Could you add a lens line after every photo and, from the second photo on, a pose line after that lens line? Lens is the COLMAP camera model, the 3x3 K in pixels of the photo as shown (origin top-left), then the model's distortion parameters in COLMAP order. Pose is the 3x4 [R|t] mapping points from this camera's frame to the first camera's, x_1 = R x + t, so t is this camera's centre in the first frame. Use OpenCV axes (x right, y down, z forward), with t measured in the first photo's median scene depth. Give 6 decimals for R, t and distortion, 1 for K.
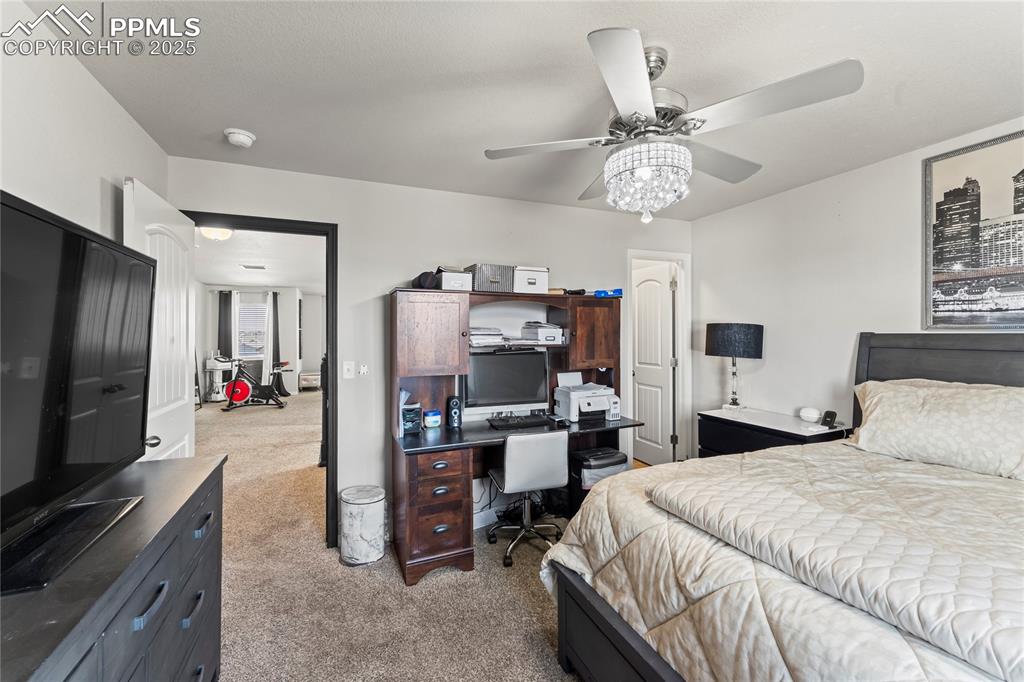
lens RADIAL K [[409.2, 0, 508.5], [0, 409.2, 335.4], [0, 0, 1]] dist [-0.003900, 0.000516]
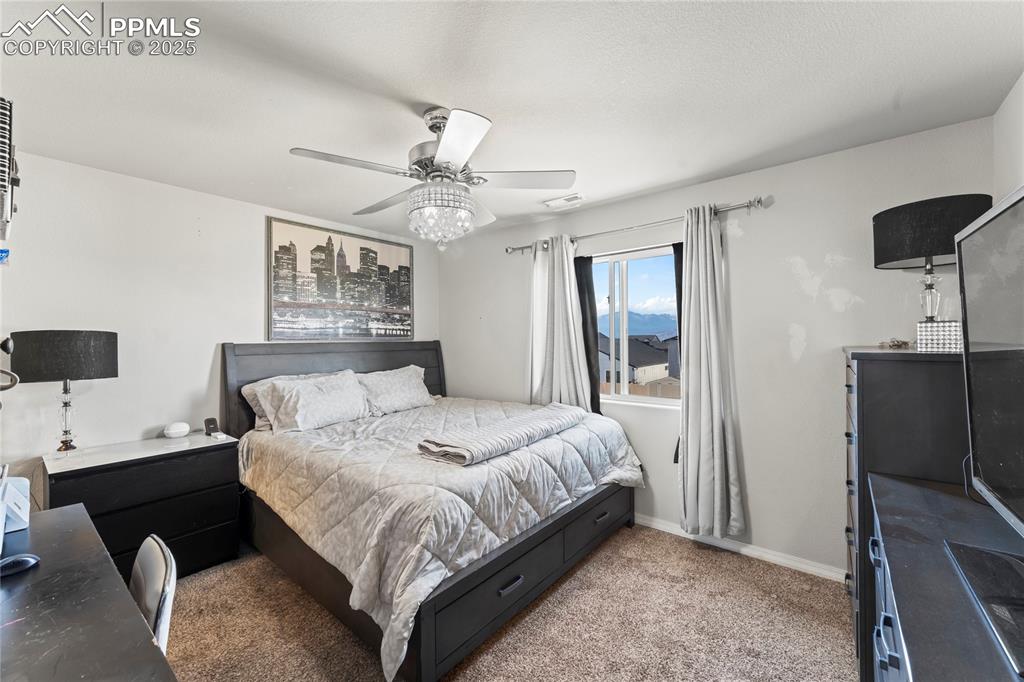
lens RADIAL K [[409.2, 0, 513.1], [0, 409.2, 338.1], [0, 0, 1]] dist [-0.003900, 0.000516]
pose [[-0.474297, 0.007993, 0.880329, -0.607396], [0.012351, 0.999921, -0.002424, -0.009342], [-0.880278, 0.009723, -0.474358, 0.988117]]
